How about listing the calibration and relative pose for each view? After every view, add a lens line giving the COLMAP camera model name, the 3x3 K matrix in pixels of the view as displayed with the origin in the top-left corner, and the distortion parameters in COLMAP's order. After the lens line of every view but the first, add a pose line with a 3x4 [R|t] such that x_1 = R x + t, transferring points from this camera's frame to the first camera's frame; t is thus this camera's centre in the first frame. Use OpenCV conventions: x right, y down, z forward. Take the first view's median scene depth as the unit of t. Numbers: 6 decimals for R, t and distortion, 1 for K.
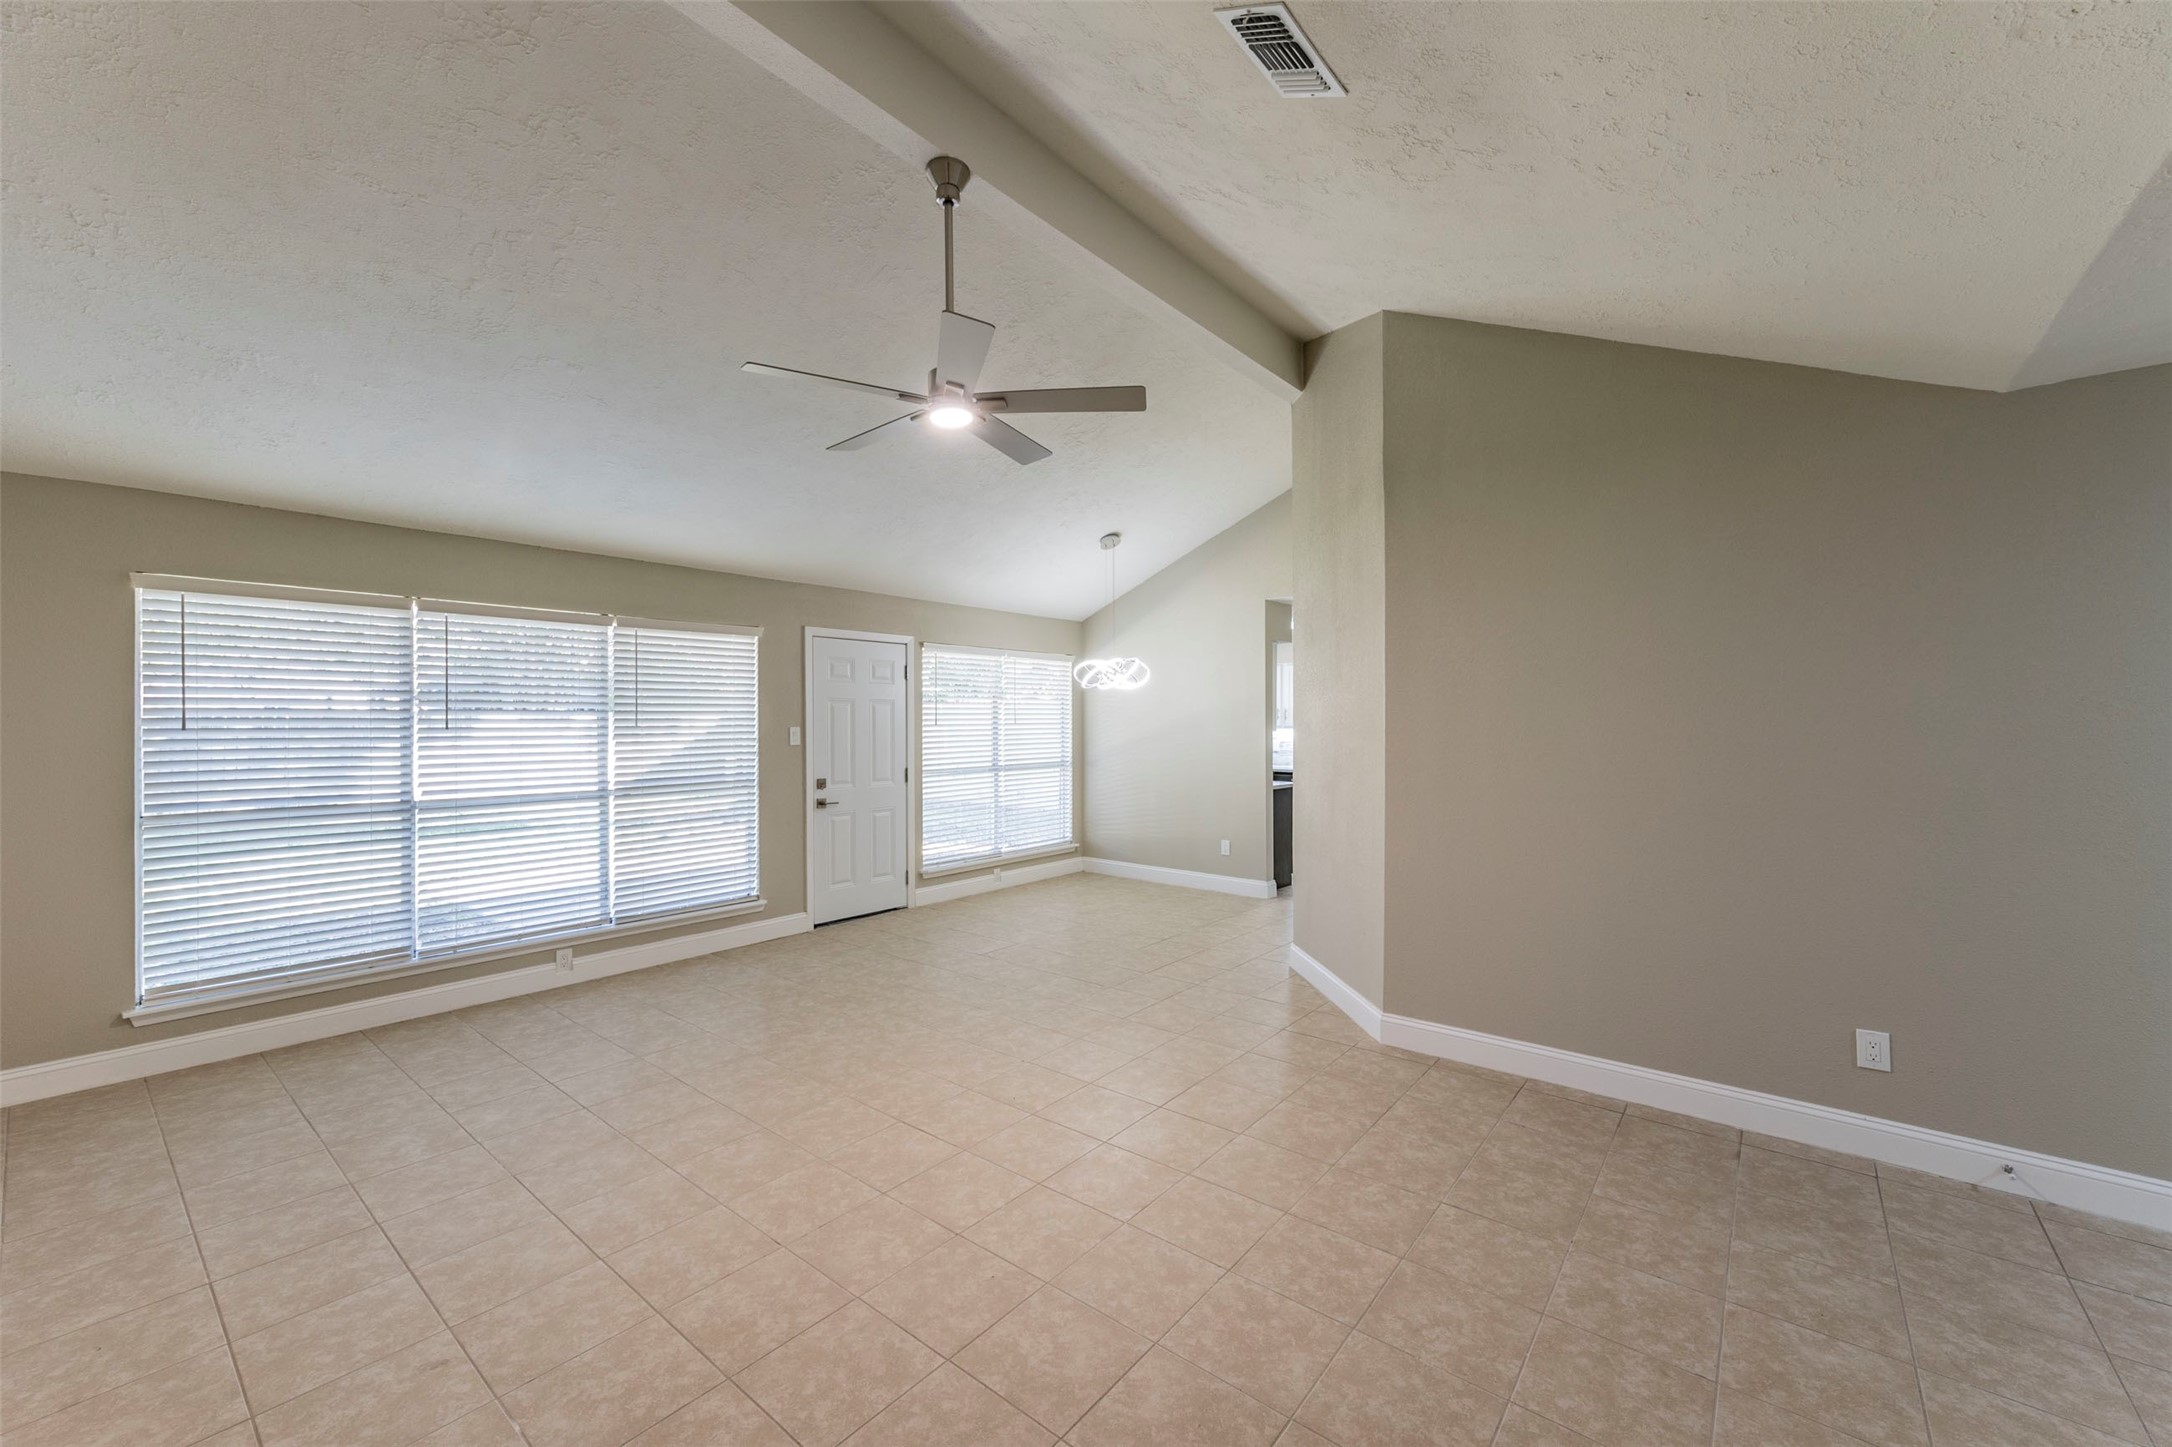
lens RADIAL K [[849.3, 0, 1091.2], [0, 849.3, 712.7], [0, 0, 1]] dist [0.007417, -0.000658]
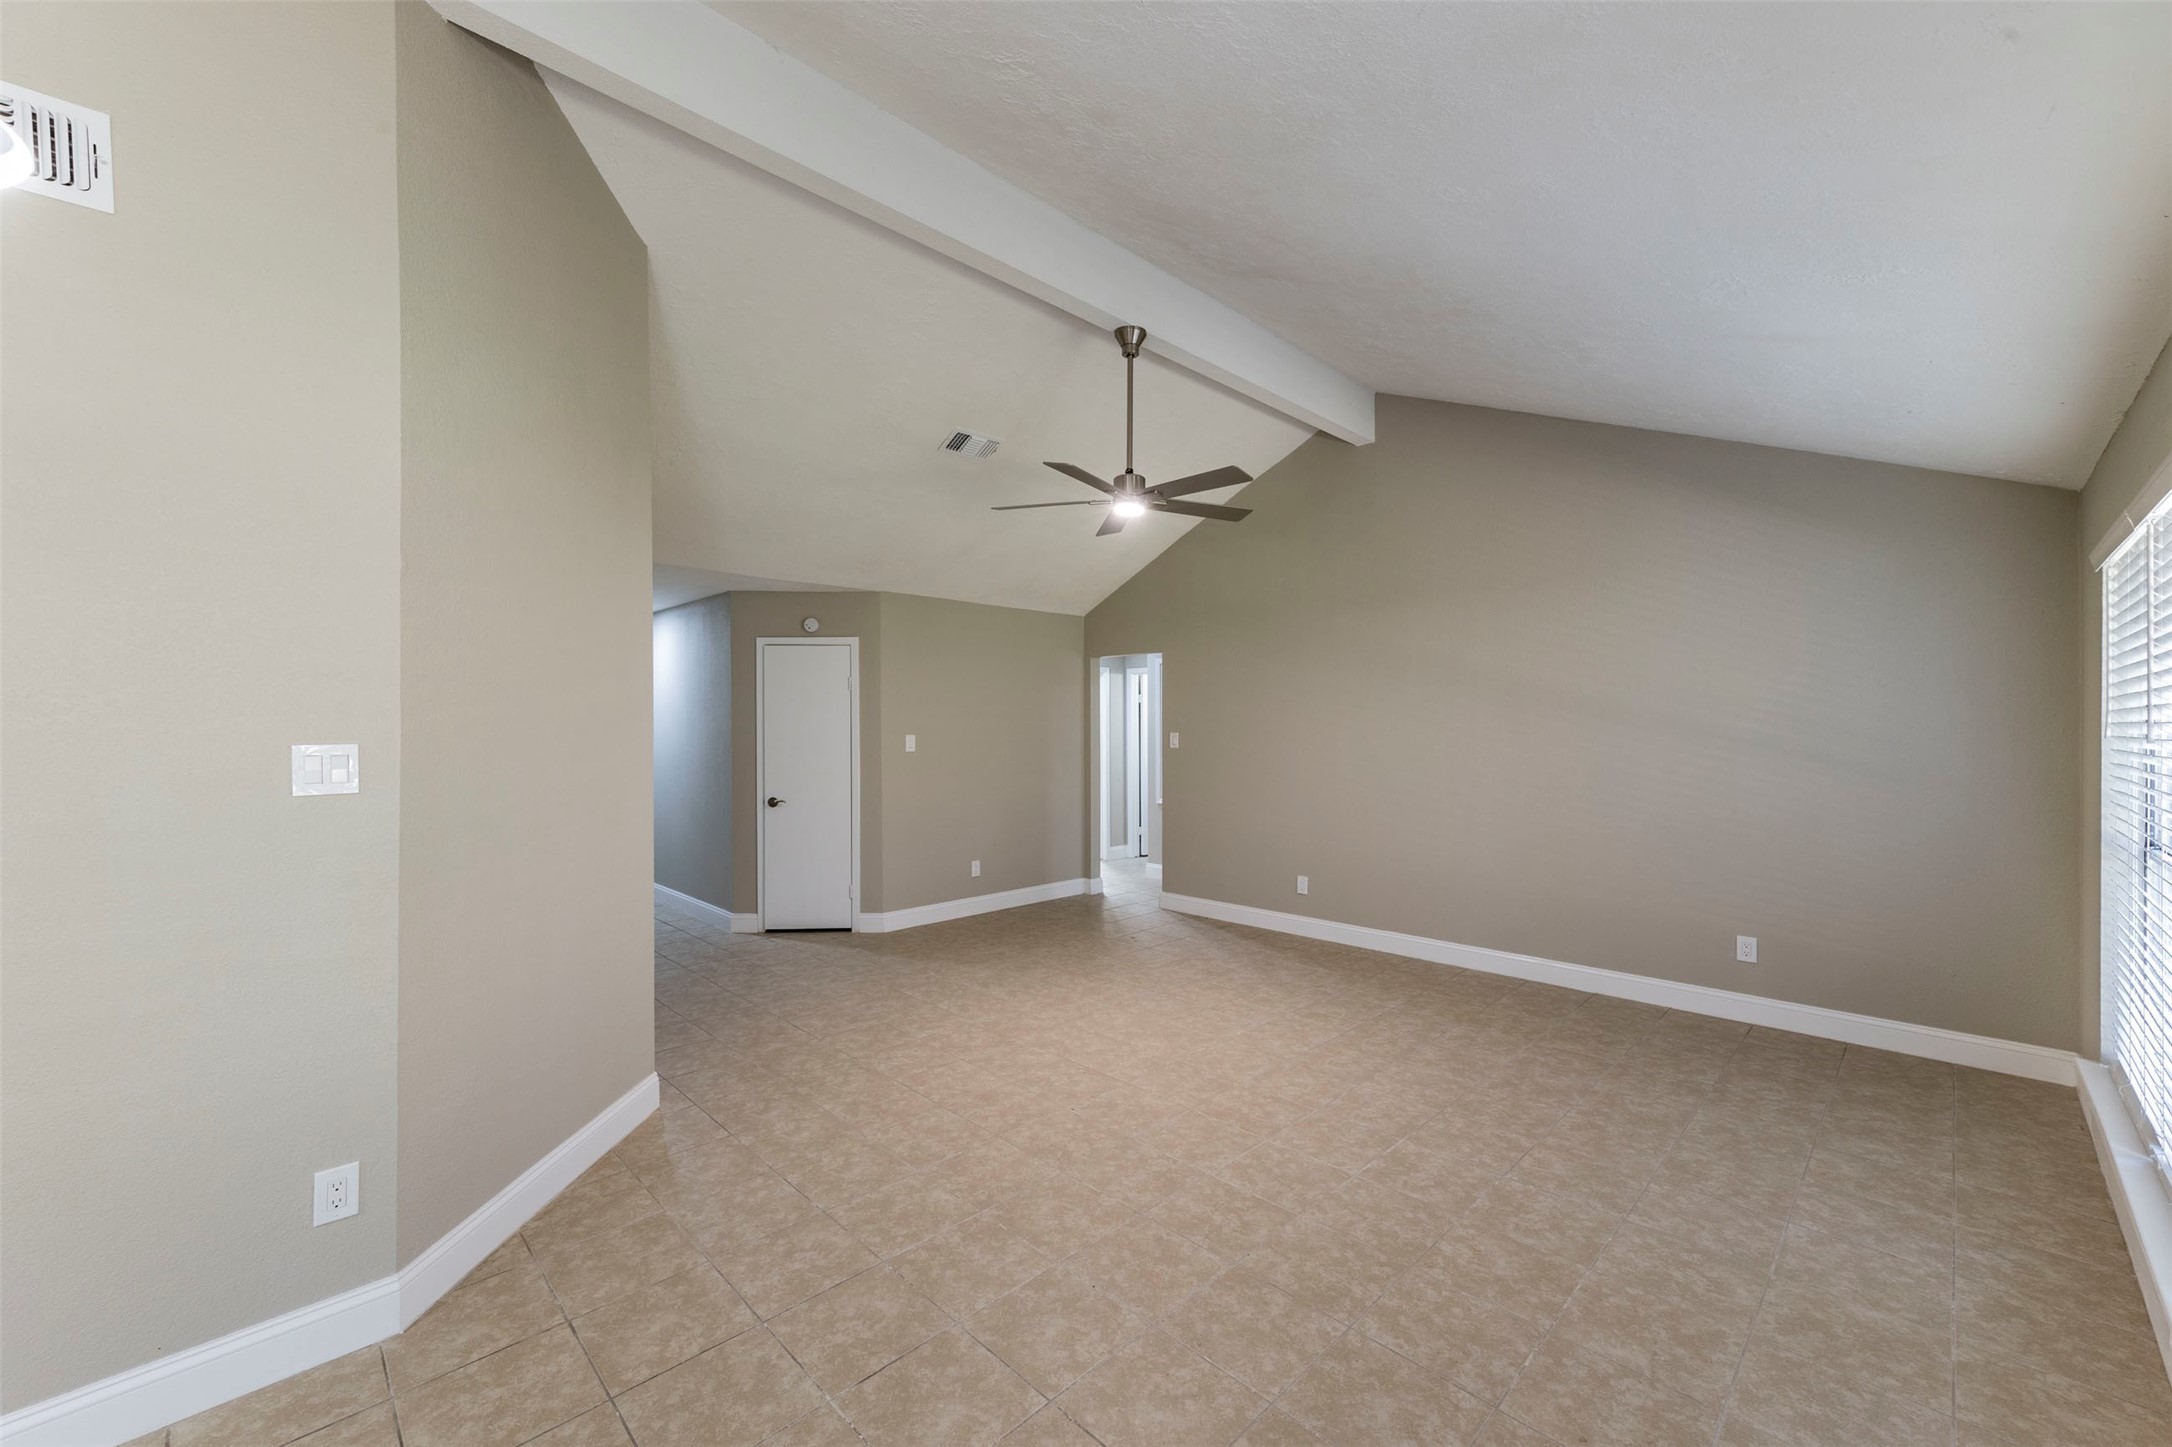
lens RADIAL K [[849.3, 0, 1083.6], [0, 849.3, 737.2], [0, 0, 1]] dist [0.007417, -0.000658]
pose [[-0.993502, 0.002490, 0.113788, -0.246448], [0.002522, 0.999997, 0.000140, 0.020831], [-0.113788, 0.000426, -0.993505, 2.389826]]
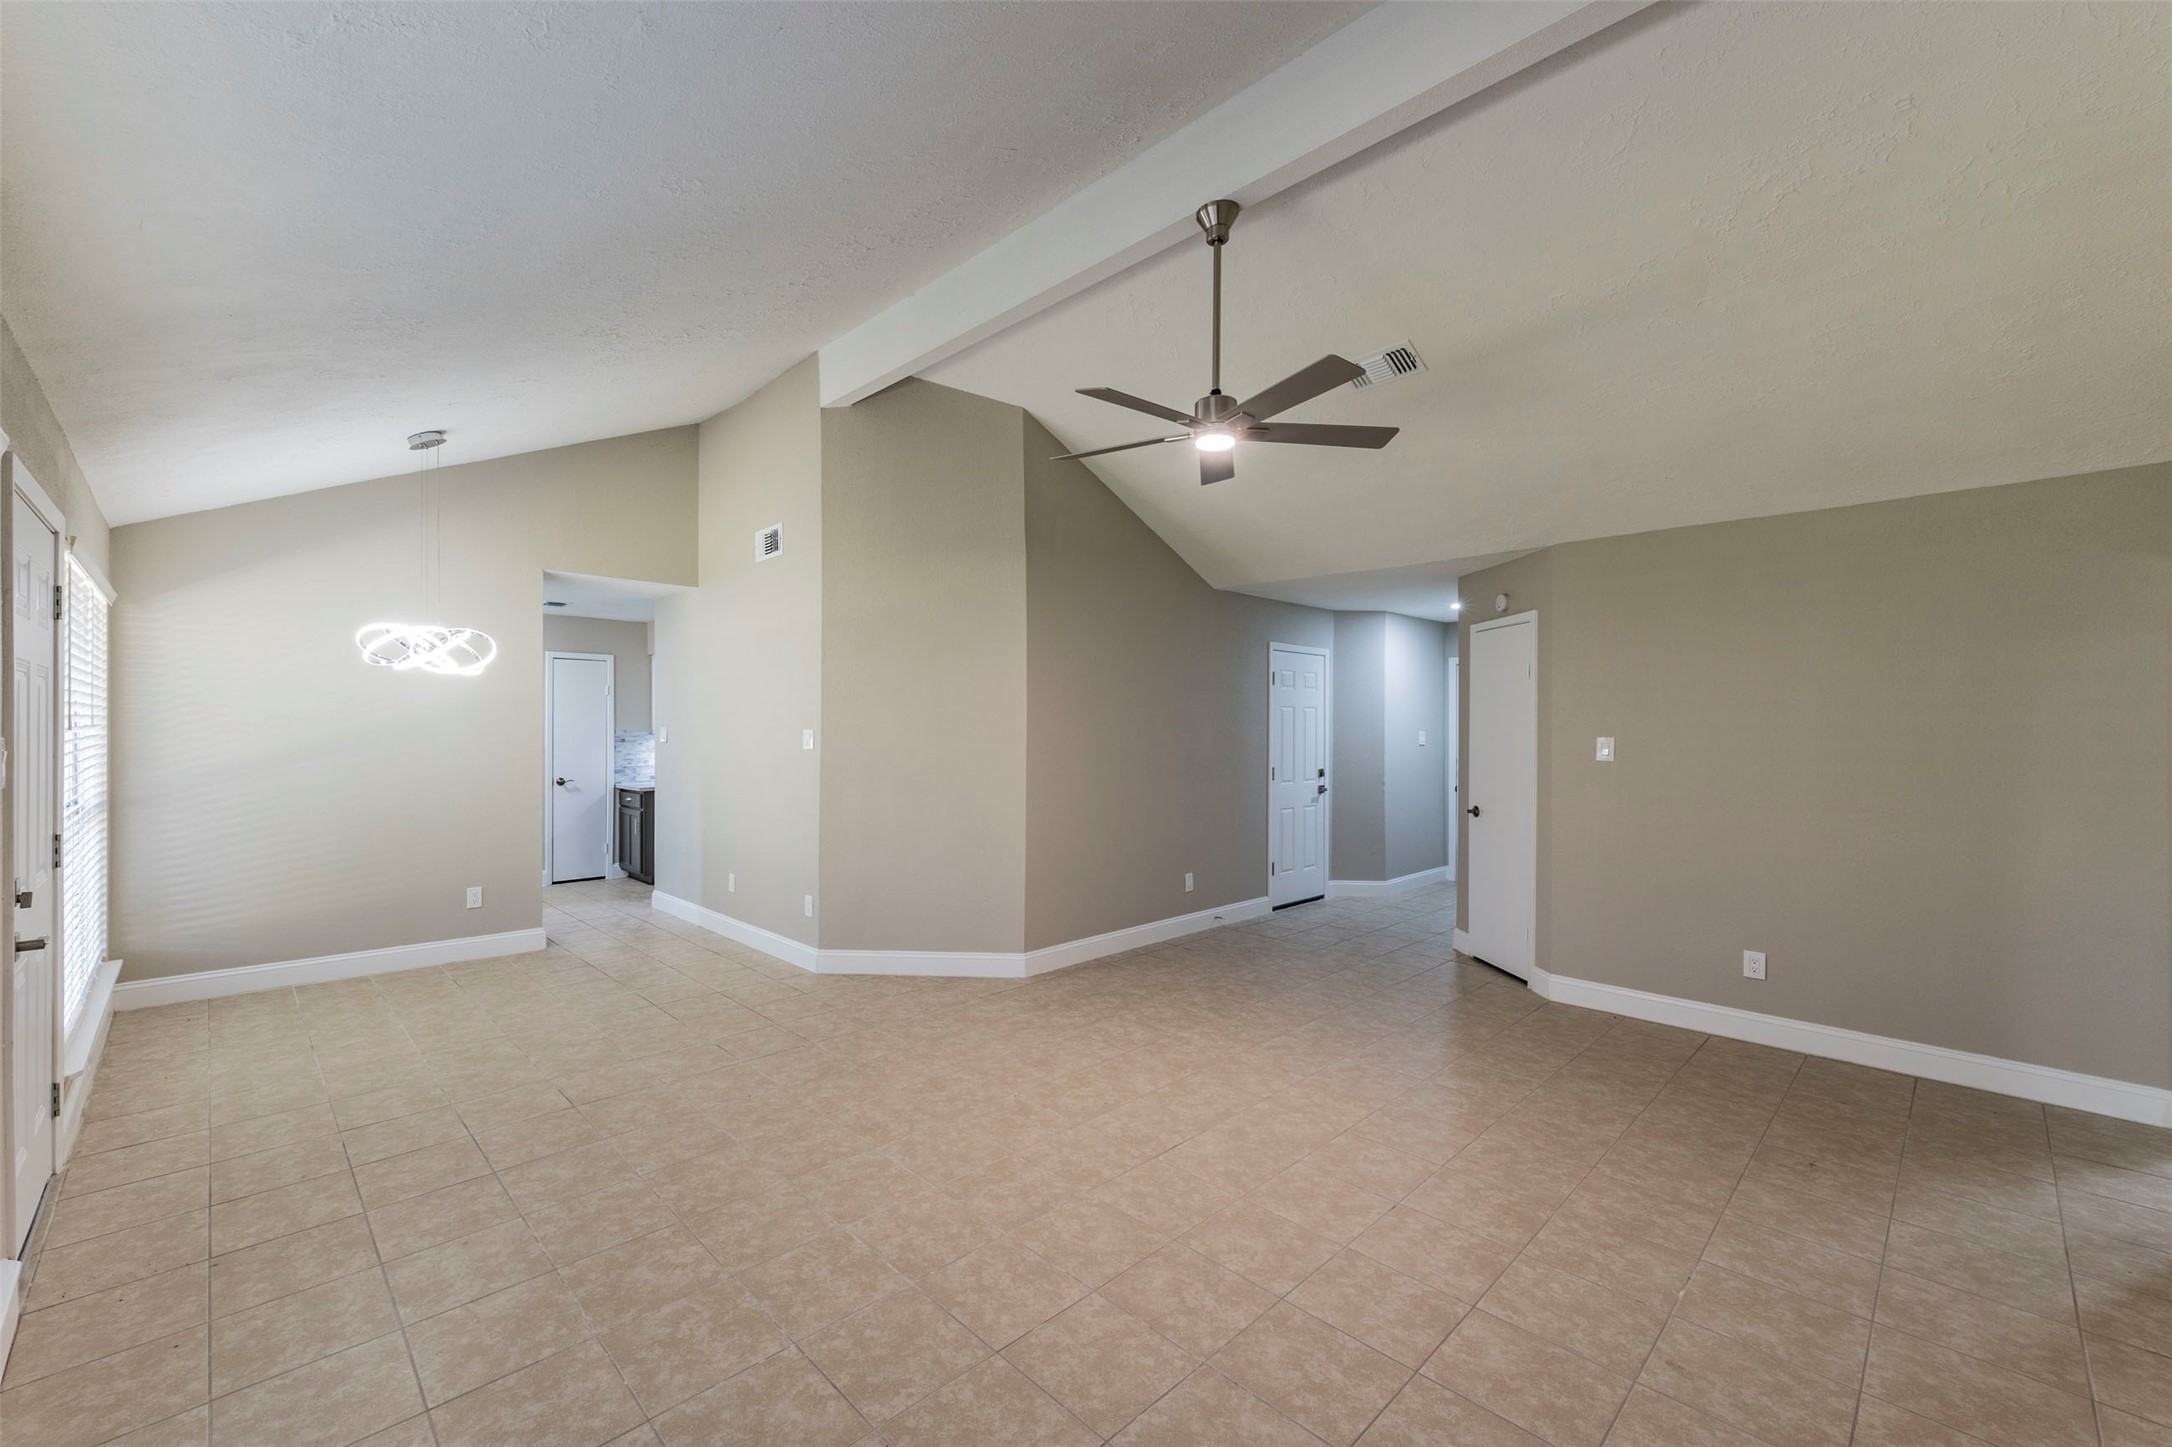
lens RADIAL K [[877.2, 0, 998.9], [0, 877.2, 734.9], [0, 0, 1]] dist [0.001635, 0.001172]
pose [[0.158373, -0.006720, 0.987356, -1.288164], [-0.015836, 0.999831, 0.009345, 0.012807], [-0.987252, -0.017116, 0.158240, 1.104230]]
